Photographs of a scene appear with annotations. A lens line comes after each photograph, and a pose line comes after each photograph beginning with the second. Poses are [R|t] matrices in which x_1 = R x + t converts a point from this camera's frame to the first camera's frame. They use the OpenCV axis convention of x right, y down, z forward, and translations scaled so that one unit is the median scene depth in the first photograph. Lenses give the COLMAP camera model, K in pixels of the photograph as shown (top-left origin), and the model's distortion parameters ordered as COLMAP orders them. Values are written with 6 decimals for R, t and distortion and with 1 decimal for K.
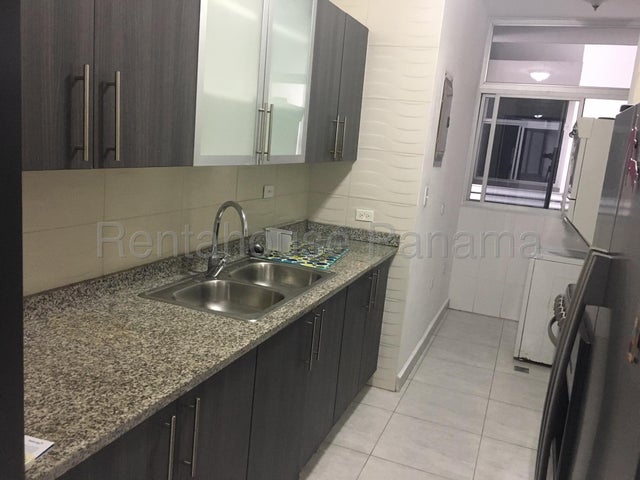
lens RADIAL K [[547.4, 0, 319.7], [0, 547.4, 239.0], [0, 0, 1]] dist [0.056588, -0.054806]
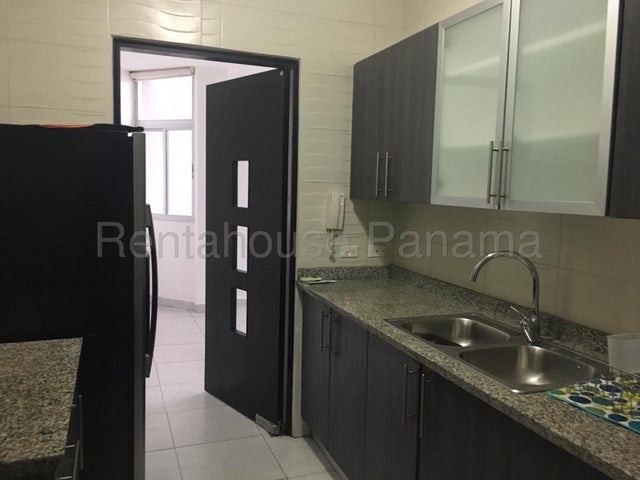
lens RADIAL K [[547.4, 0, 320.8], [0, 547.4, 240.4], [0, 0, 1]] dist [0.056588, -0.054806]
pose [[-0.724417, -0.036141, -0.688414, 0.620753], [-0.216422, 0.960059, 0.177338, -0.159406], [0.654509, 0.277454, -0.703304, 1.261163]]
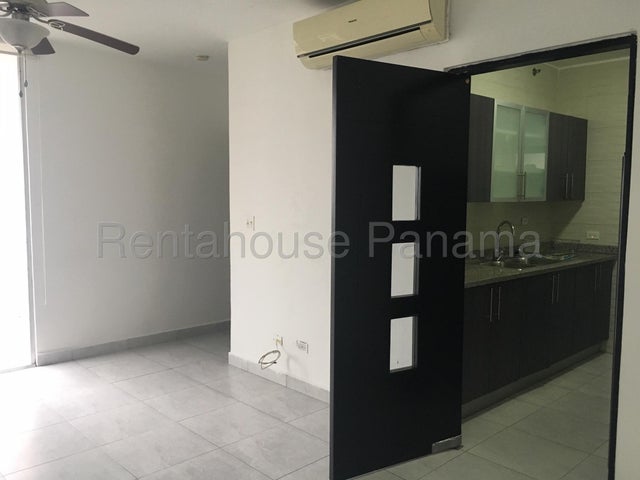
lens RADIAL K [[547.4, 0, 318.4], [0, 547.4, 238.1], [0, 0, 1]] dist [0.056588, -0.054806]
pose [[0.900571, -0.047075, -0.432153, 0.079676], [-0.007570, 0.992270, -0.123865, 0.218975], [0.434644, 0.114821, 0.893253, -0.964099]]
